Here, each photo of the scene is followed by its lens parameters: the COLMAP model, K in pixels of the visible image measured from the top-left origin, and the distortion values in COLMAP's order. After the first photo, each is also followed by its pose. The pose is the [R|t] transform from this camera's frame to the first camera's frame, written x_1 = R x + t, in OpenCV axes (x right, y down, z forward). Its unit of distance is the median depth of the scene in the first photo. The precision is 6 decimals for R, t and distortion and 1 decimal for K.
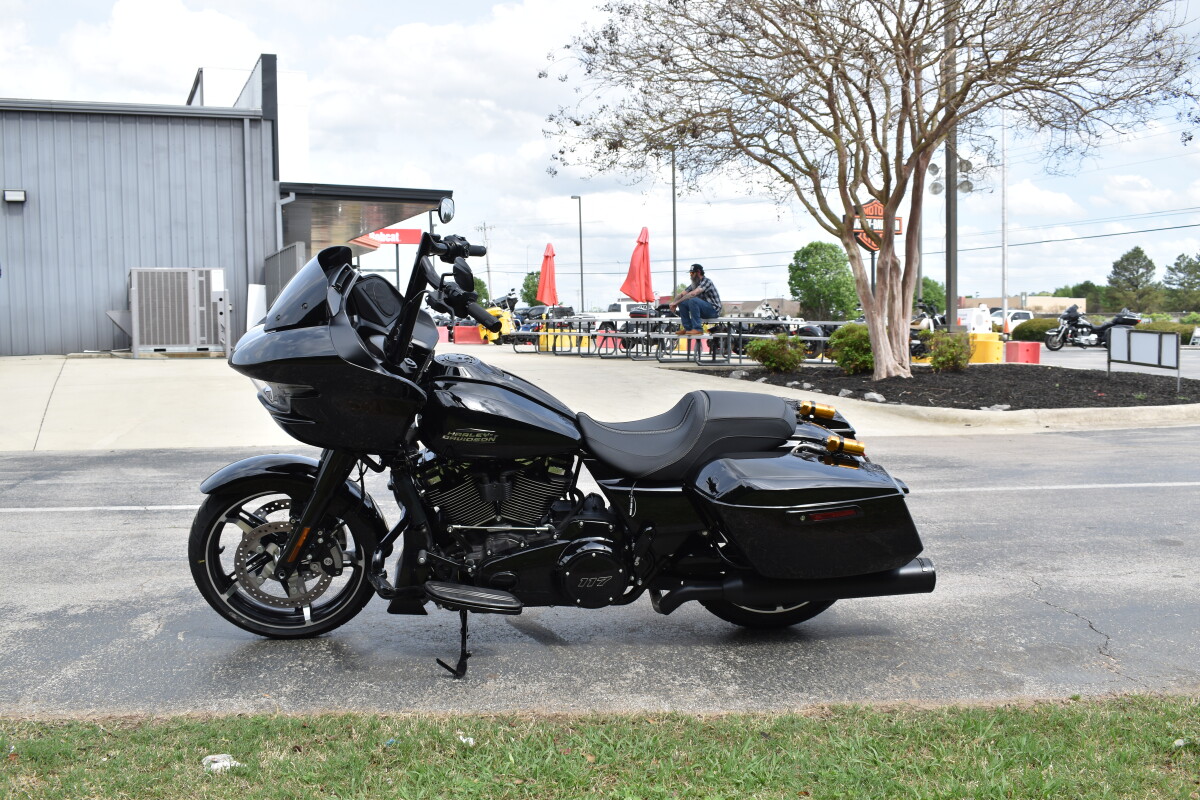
lens RADIAL K [[1161.2, 0, 597.7], [0, 1161.2, 419.0], [0, 0, 1]] dist [-0.086718, 0.029445]
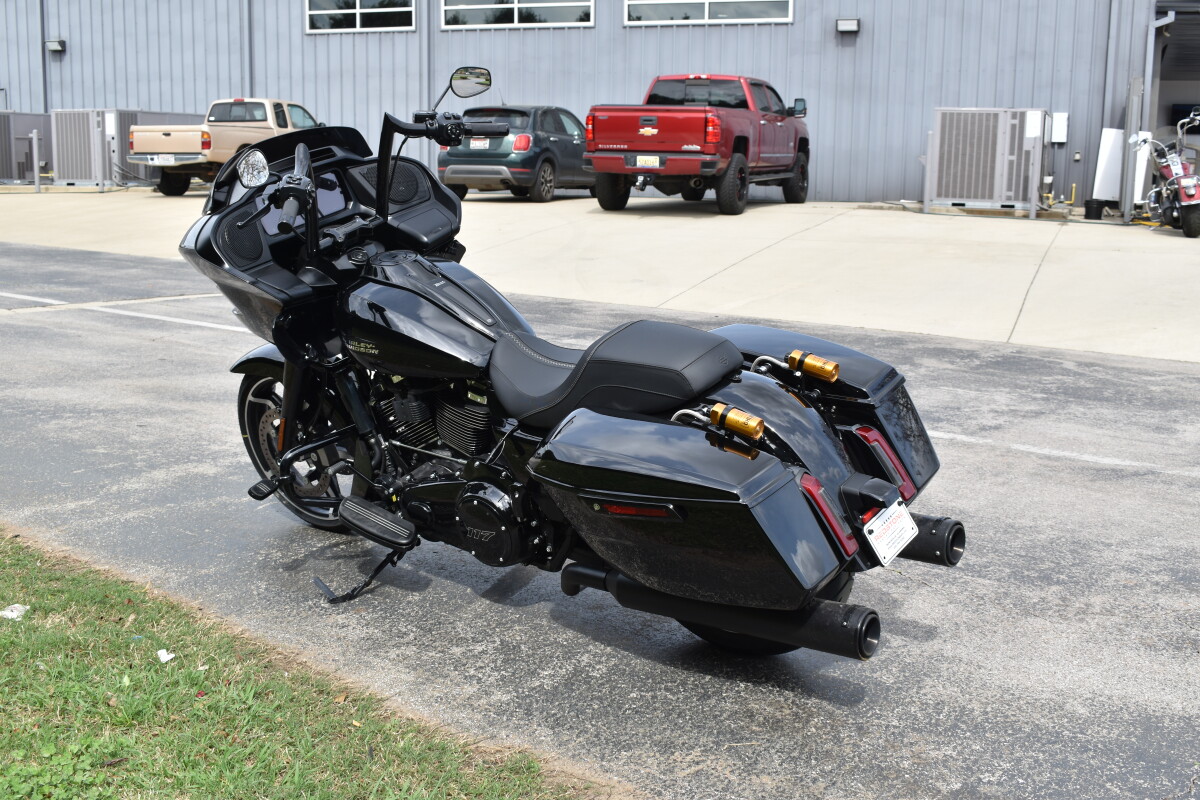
lens RADIAL K [[1362.6, 0, 576.5], [0, 1362.6, 402.4], [0, 0, 1]] dist [-0.061462, 0.023353]
pose [[0.717155, 0.145437, -0.681569, 0.127937], [-0.083106, 0.988851, 0.123562, -0.014911], [0.691941, -0.031970, 0.721246, 0.061148]]
